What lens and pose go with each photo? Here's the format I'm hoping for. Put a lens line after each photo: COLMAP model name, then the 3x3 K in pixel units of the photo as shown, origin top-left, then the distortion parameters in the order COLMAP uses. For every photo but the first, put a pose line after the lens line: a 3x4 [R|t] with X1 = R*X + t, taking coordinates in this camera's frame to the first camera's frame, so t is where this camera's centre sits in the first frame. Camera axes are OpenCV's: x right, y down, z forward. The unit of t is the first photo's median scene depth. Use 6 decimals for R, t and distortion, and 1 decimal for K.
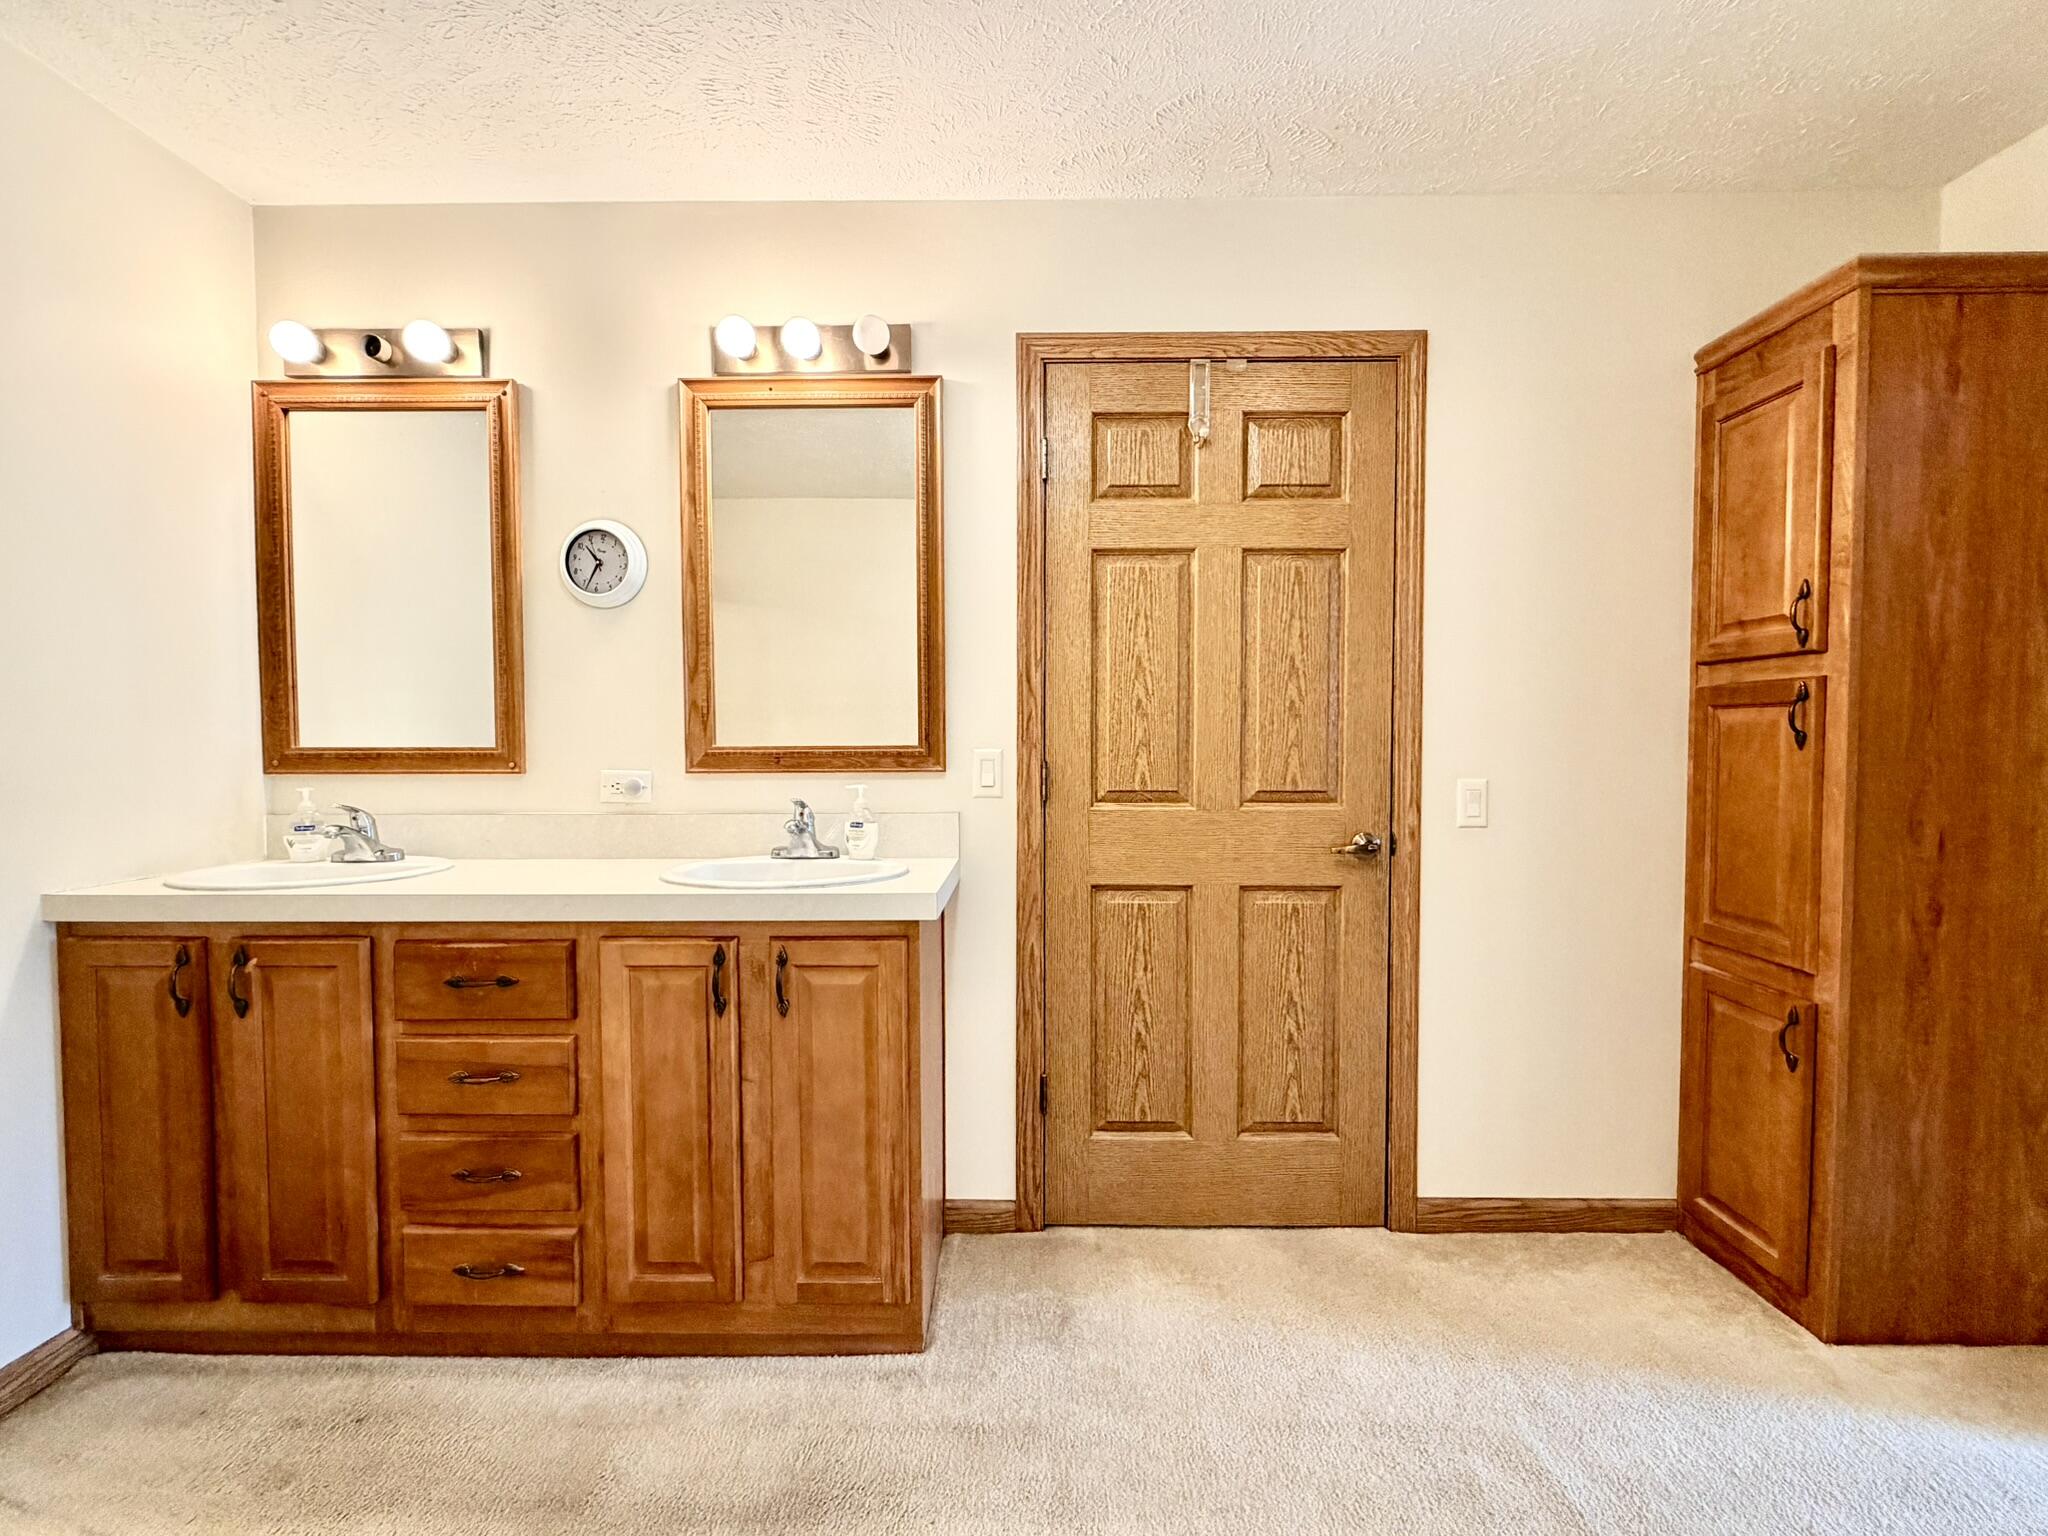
lens RADIAL K [[903.7, 0, 1018.5], [0, 903.7, 768.6], [0, 0, 1]] dist [-0.001747, 0.000158]
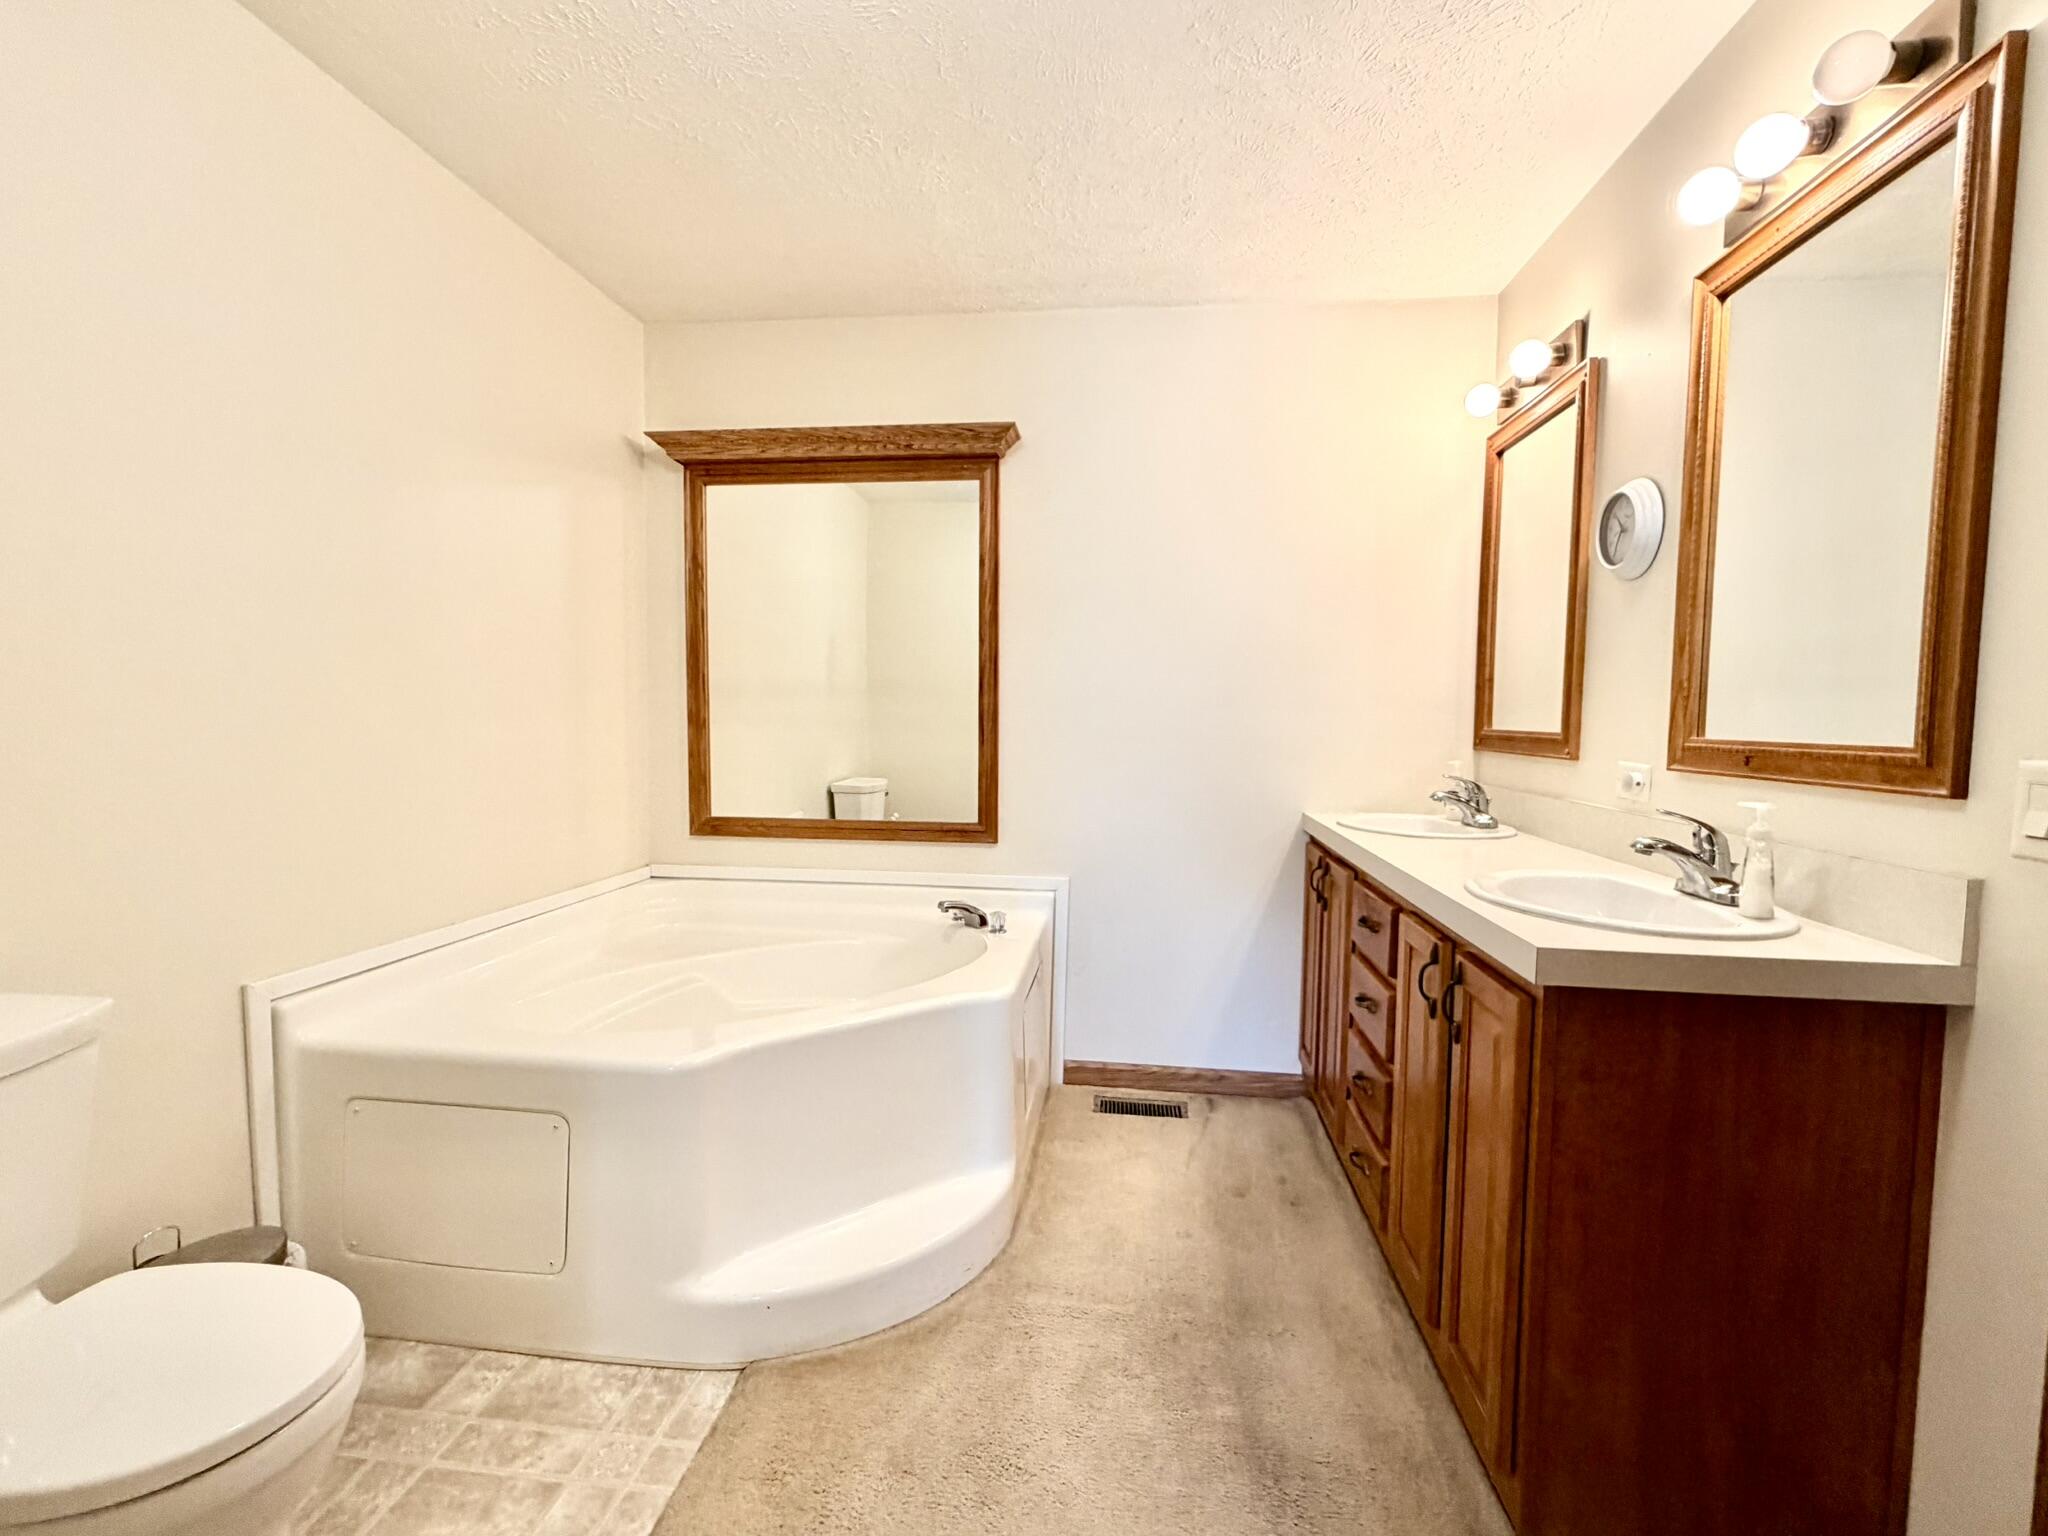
lens RADIAL K [[903.7, 0, 1024.3], [0, 903.7, 768.2], [0, 0, 1]] dist [-0.001747, 0.000158]
pose [[-0.101445, 0.060347, -0.993009, 0.499904], [-0.050290, 0.996571, 0.065701, -0.021836], [0.993569, 0.056604, -0.098063, 0.509881]]
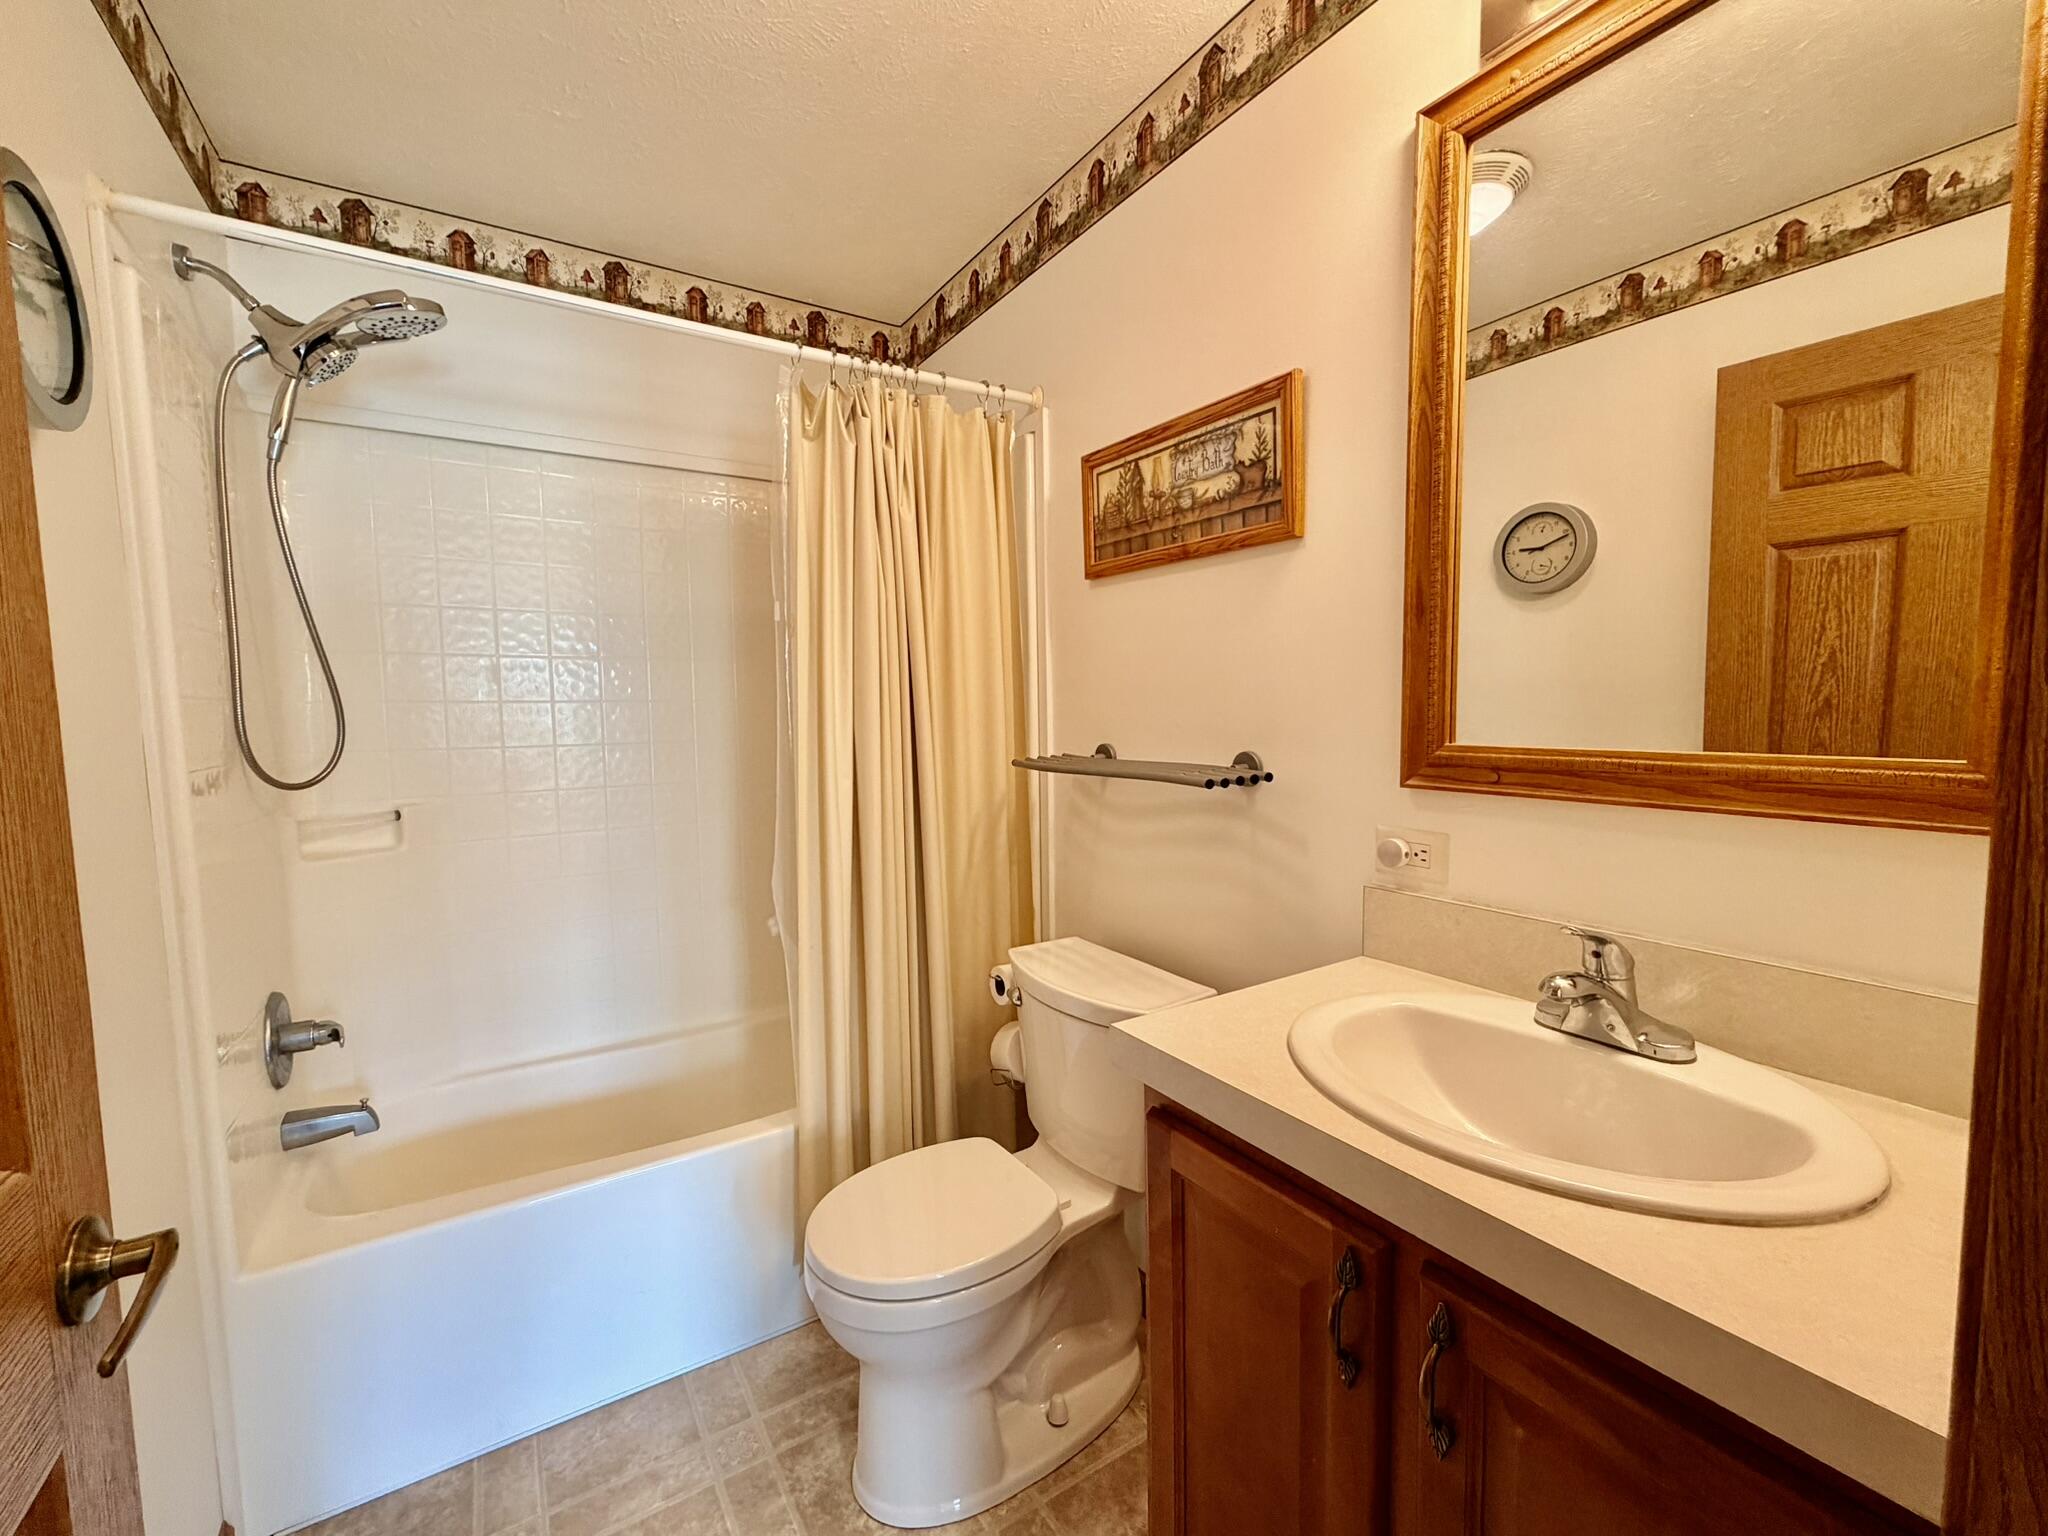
lens RADIAL K [[829.9, 0, 1023.8], [0, 829.9, 773.1], [0, 0, 1]] dist [-0.008327, 0.000070]
pose [[0.556381, 0.061746, -0.828630, -0.051301], [-0.035738, 0.998091, 0.050378, -0.023952], [0.830158, 0.001584, 0.557526, 0.489416]]
